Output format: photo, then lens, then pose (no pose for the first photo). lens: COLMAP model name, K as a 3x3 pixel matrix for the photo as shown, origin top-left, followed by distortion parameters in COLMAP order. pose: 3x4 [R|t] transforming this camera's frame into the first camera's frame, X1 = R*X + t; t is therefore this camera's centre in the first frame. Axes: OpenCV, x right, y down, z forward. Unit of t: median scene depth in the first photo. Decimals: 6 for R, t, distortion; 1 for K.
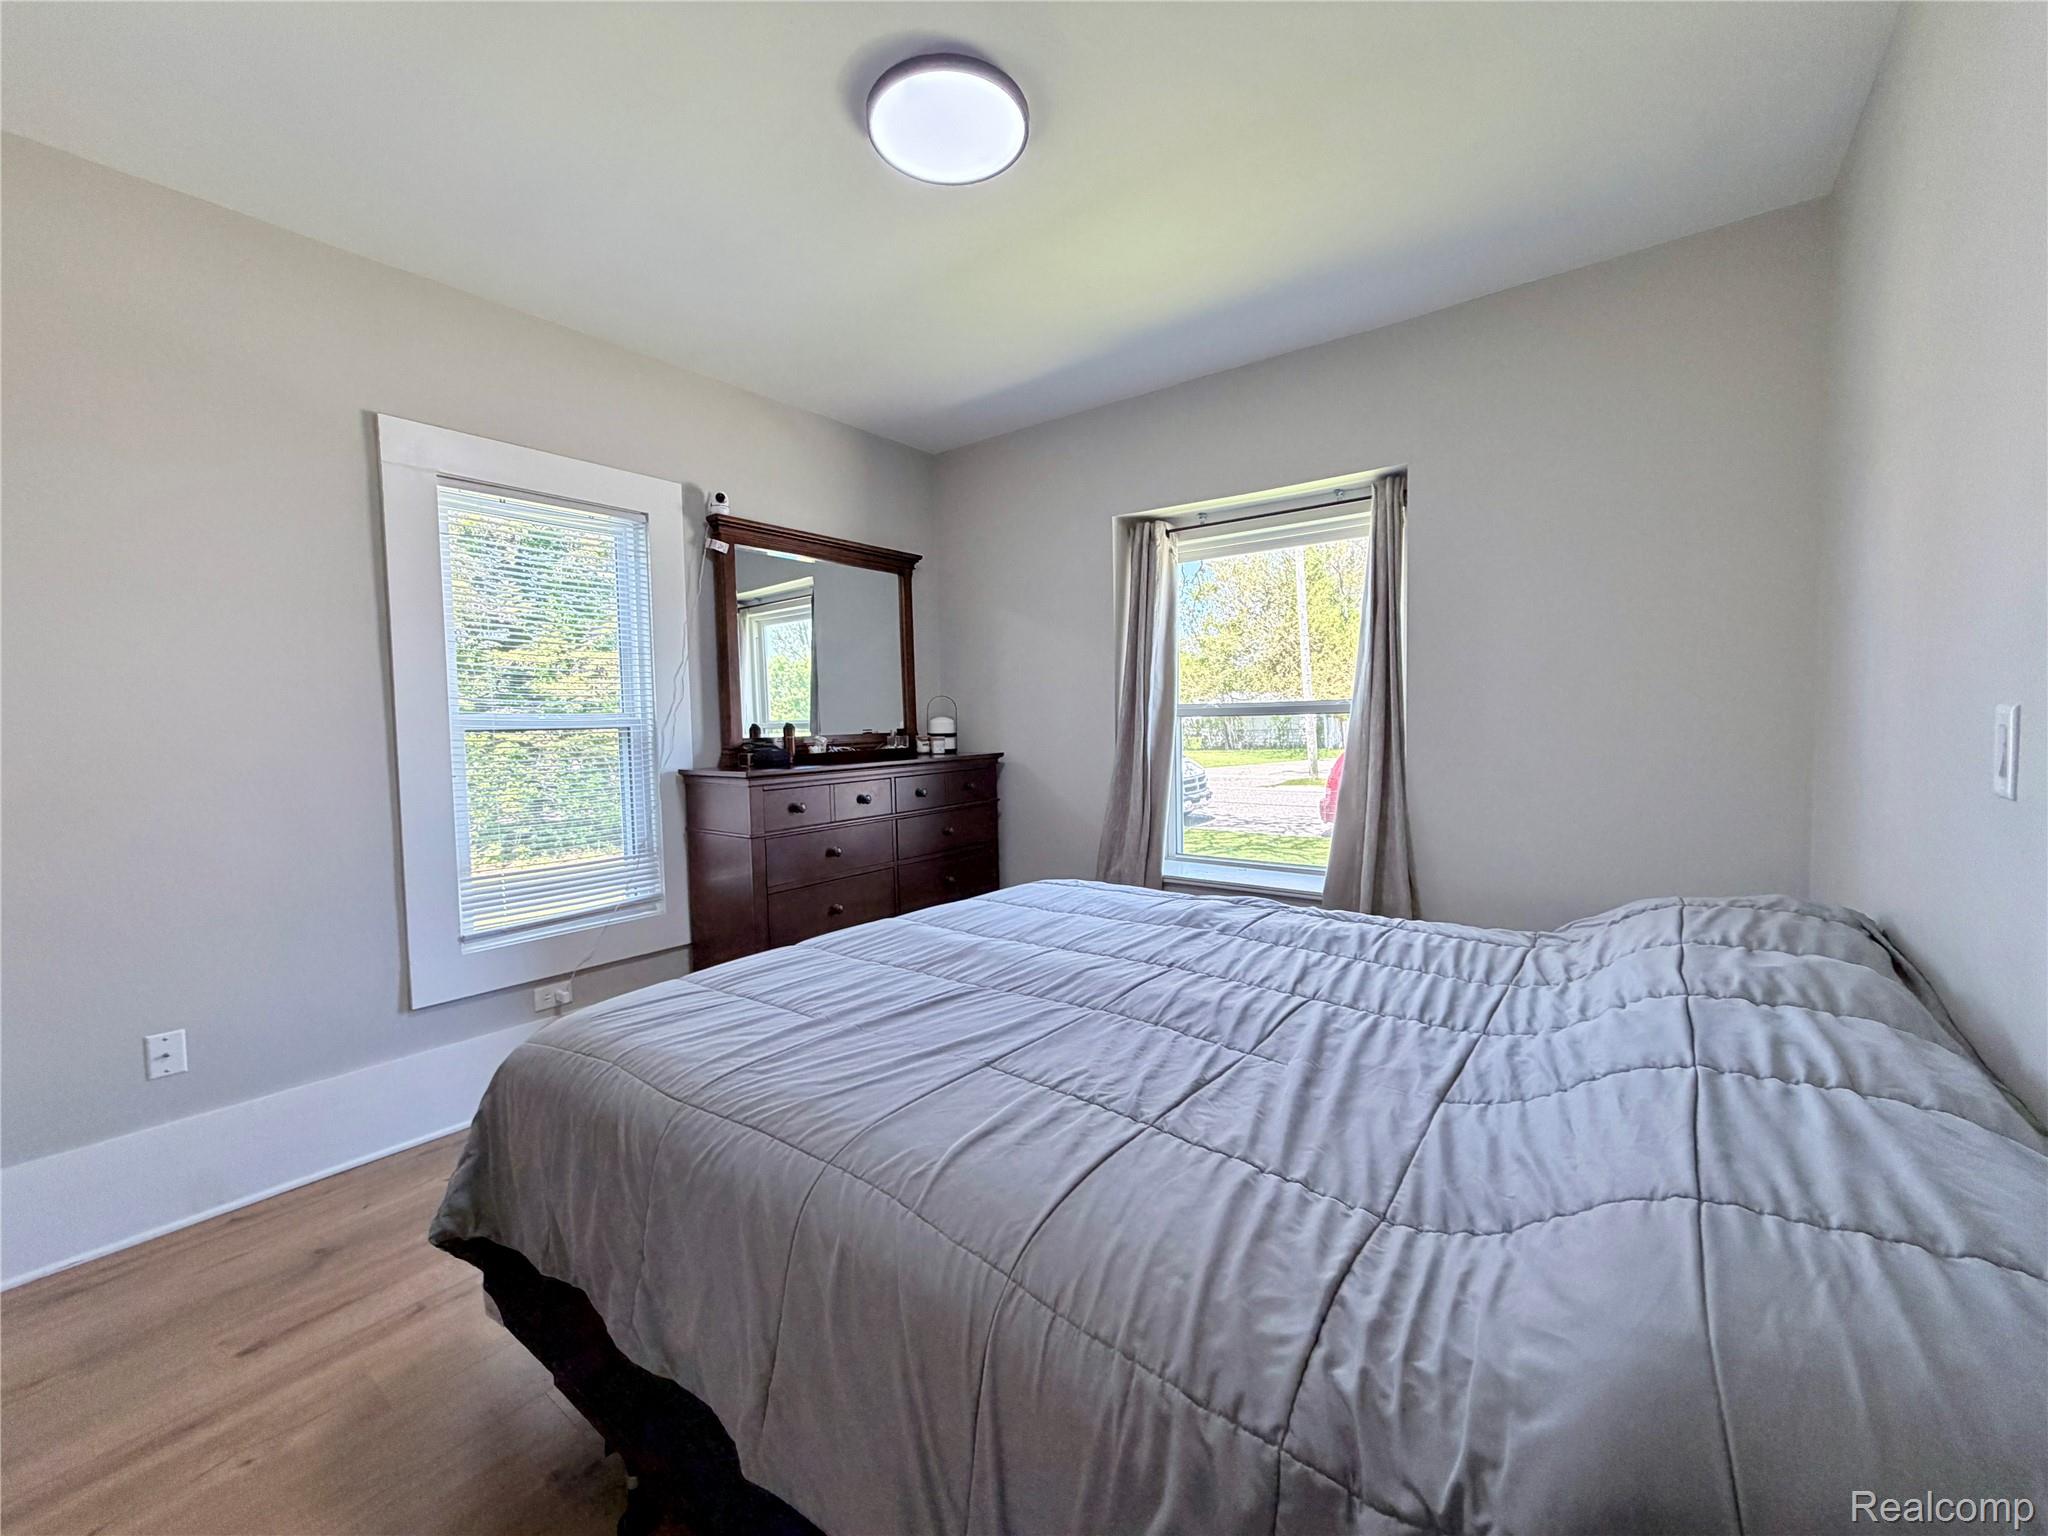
lens RADIAL K [[817.9, 0, 1029.2], [0, 817.9, 772.3], [0, 0, 1]] dist [0.000307, -0.000583]
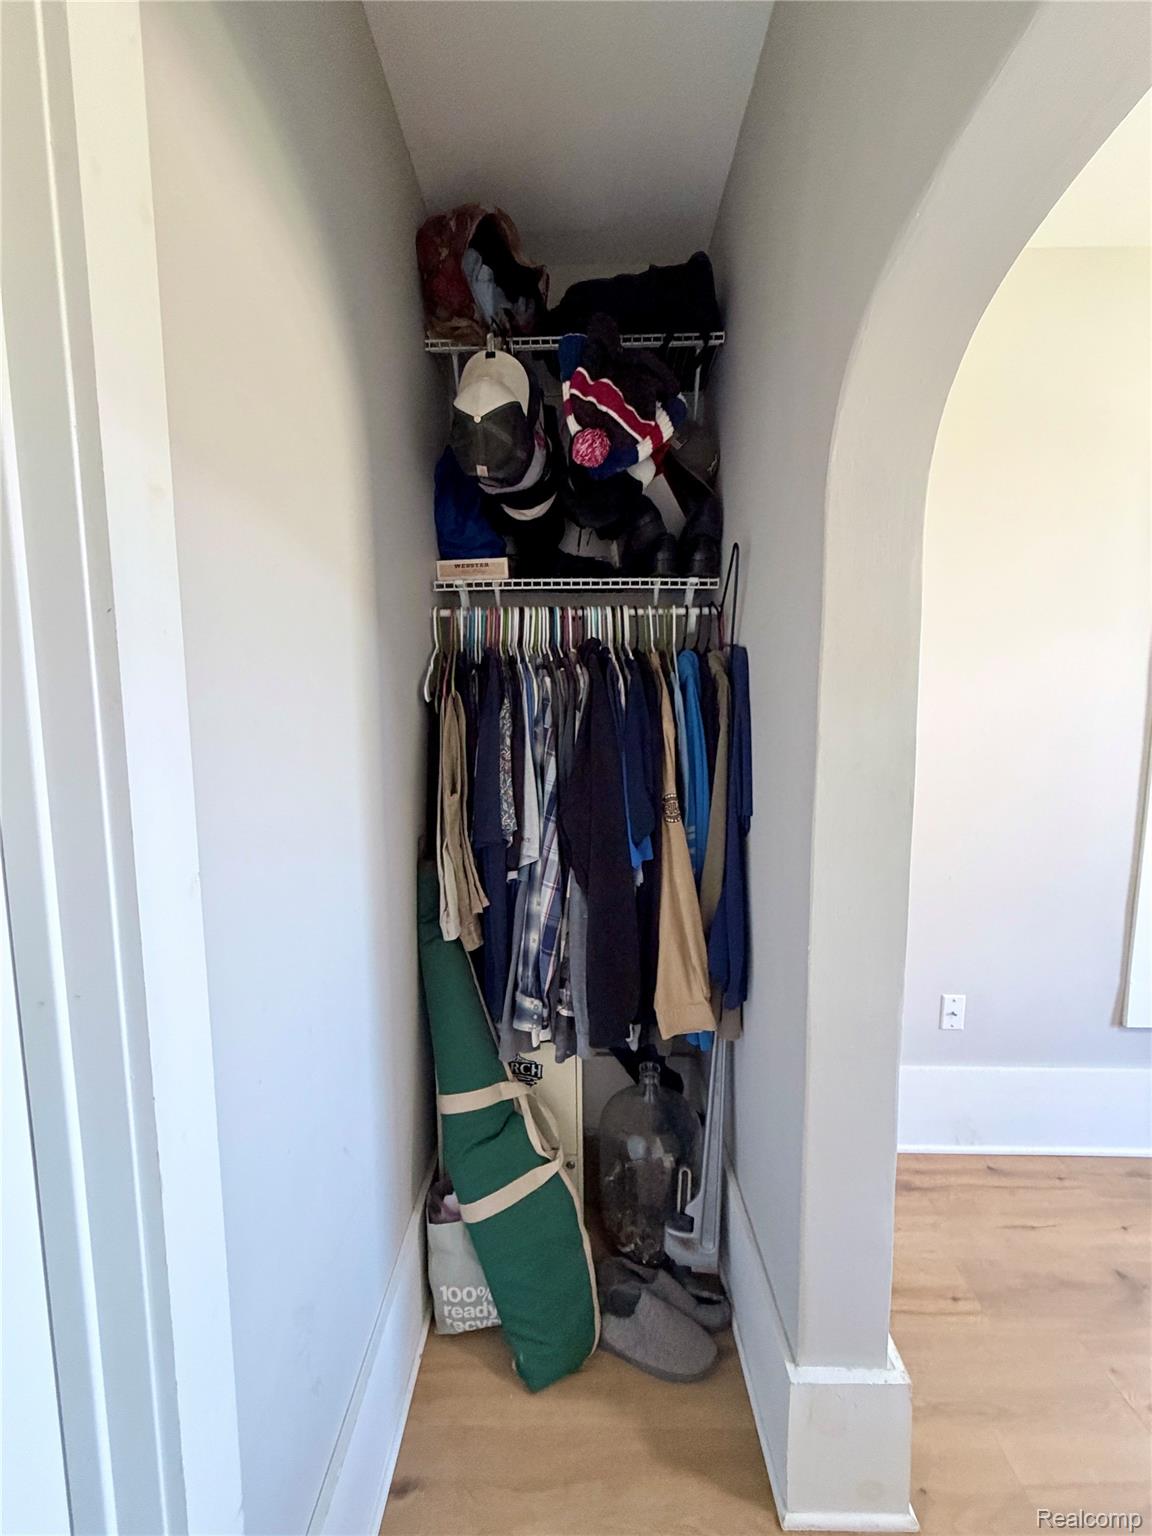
lens RADIAL K [[613.4, 0, 574.5], [0, 613.4, 776.4], [0, 0, 1]] dist [0.000307, -0.000583]
pose [[0.585116, 0.108269, -0.803689, -0.459828], [-0.059231, 0.994106, 0.090798, -0.033927], [0.808783, -0.005524, 0.588081, 0.010757]]
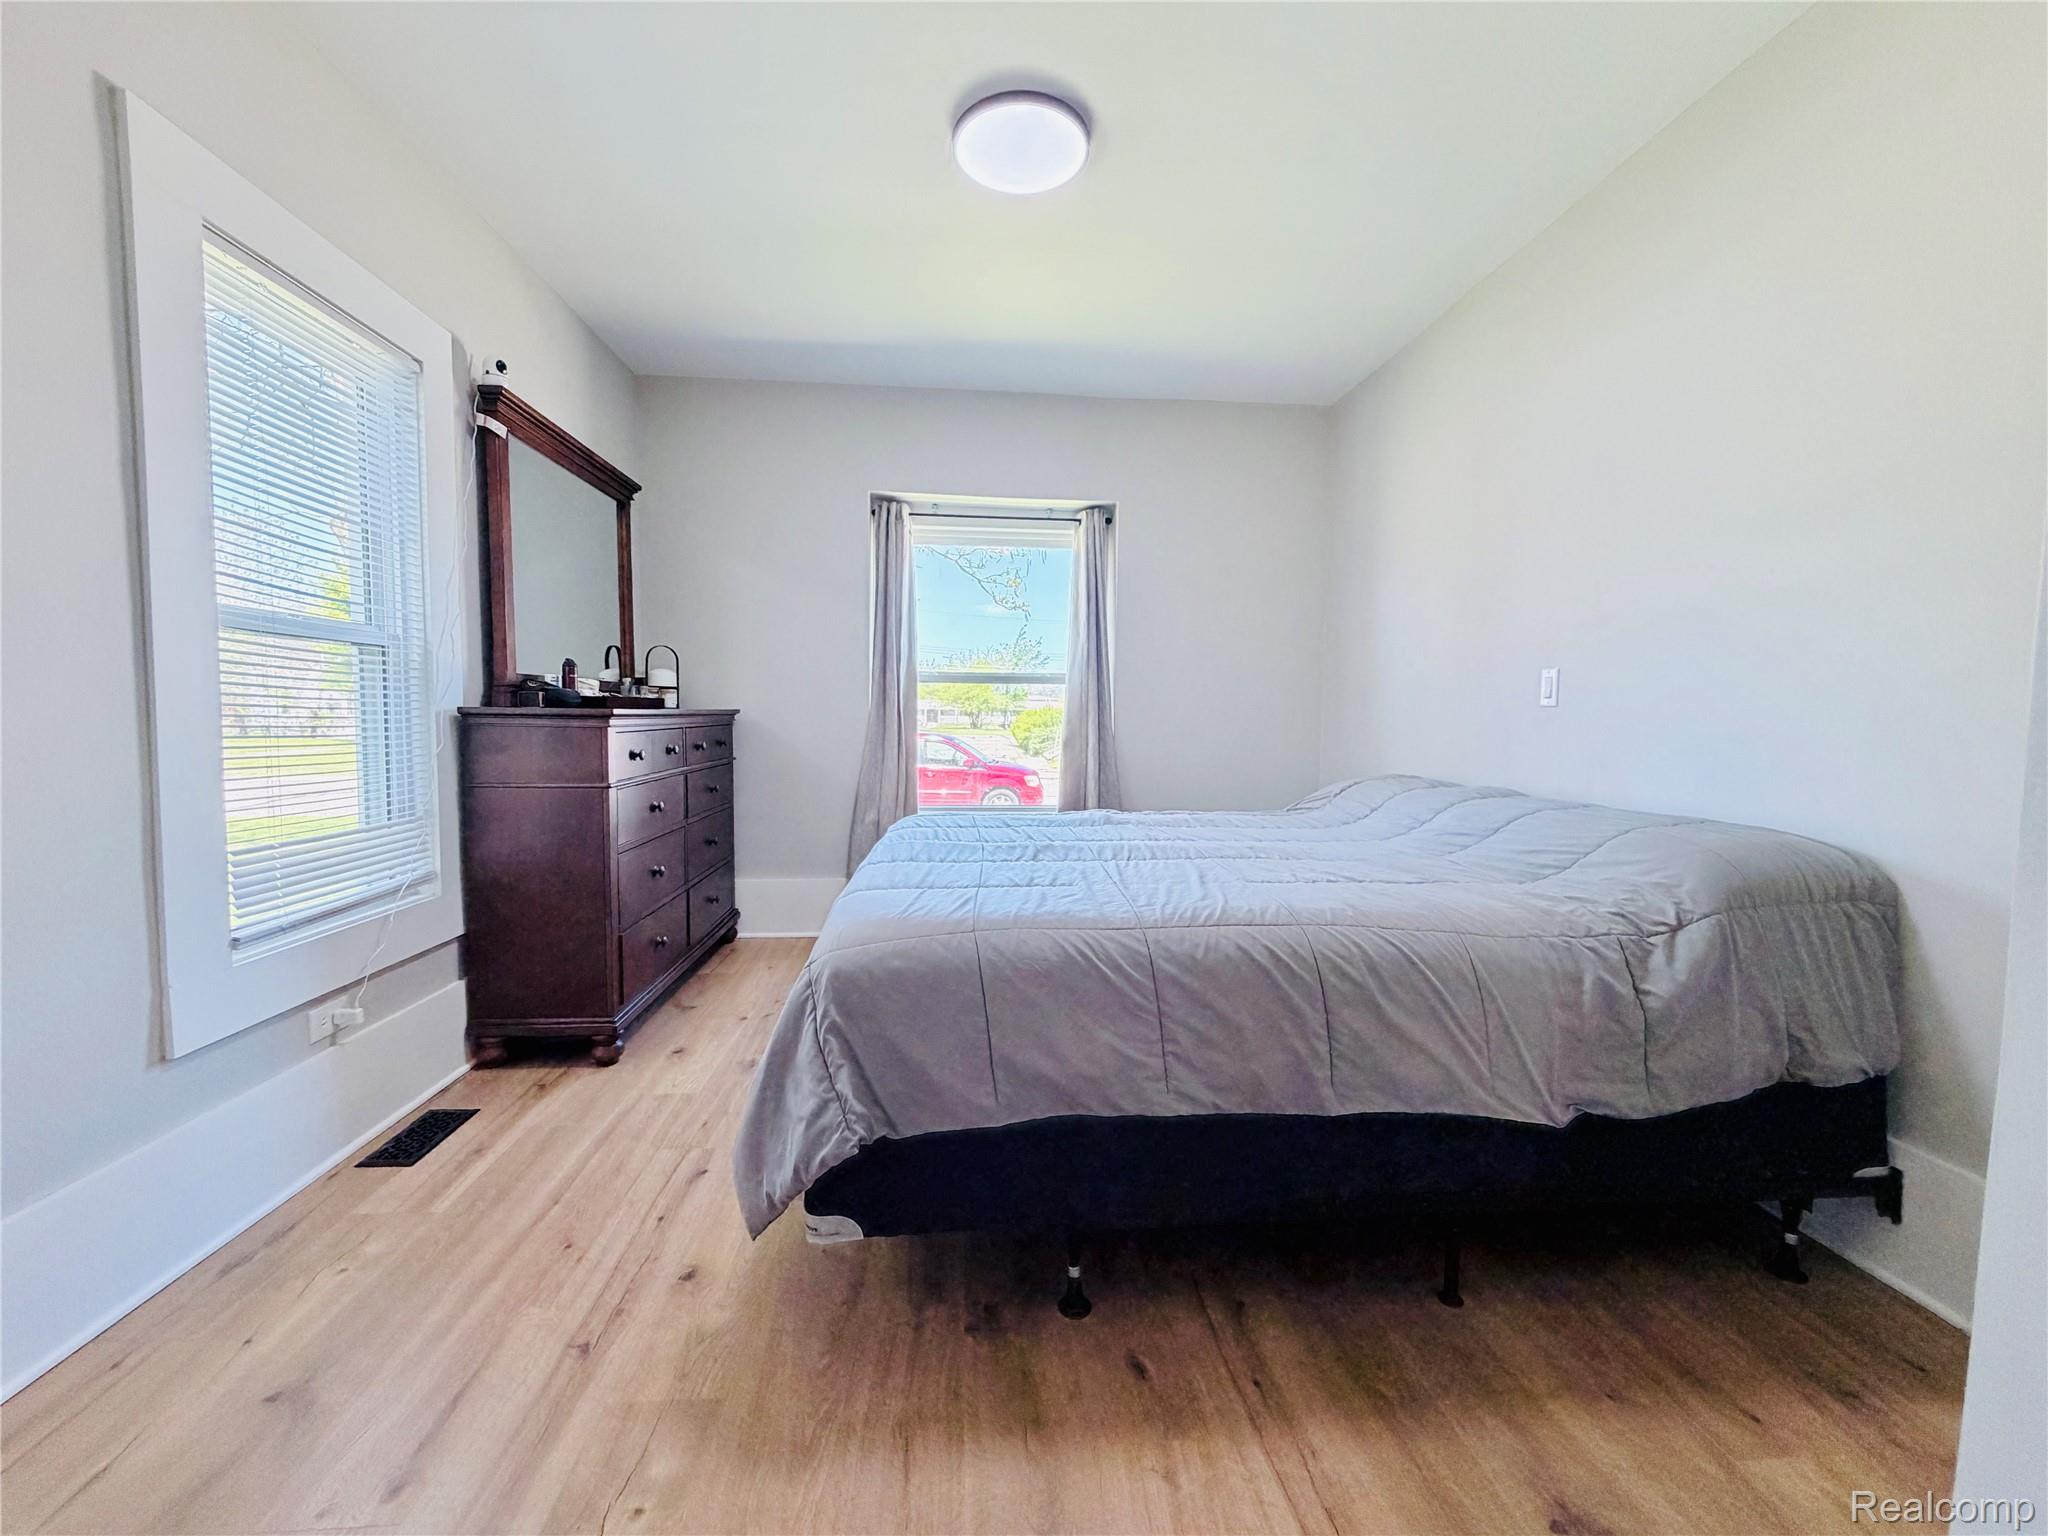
lens RADIAL K [[817.9, 0, 1022.3], [0, 817.9, 772.2], [0, 0, 1]] dist [0.000307, -0.000583]
pose [[0.747465, -0.016874, 0.664086, -0.539956], [0.013194, 0.999857, 0.010555, 0.056220], [-0.664170, 0.000873, 0.747581, 0.073717]]
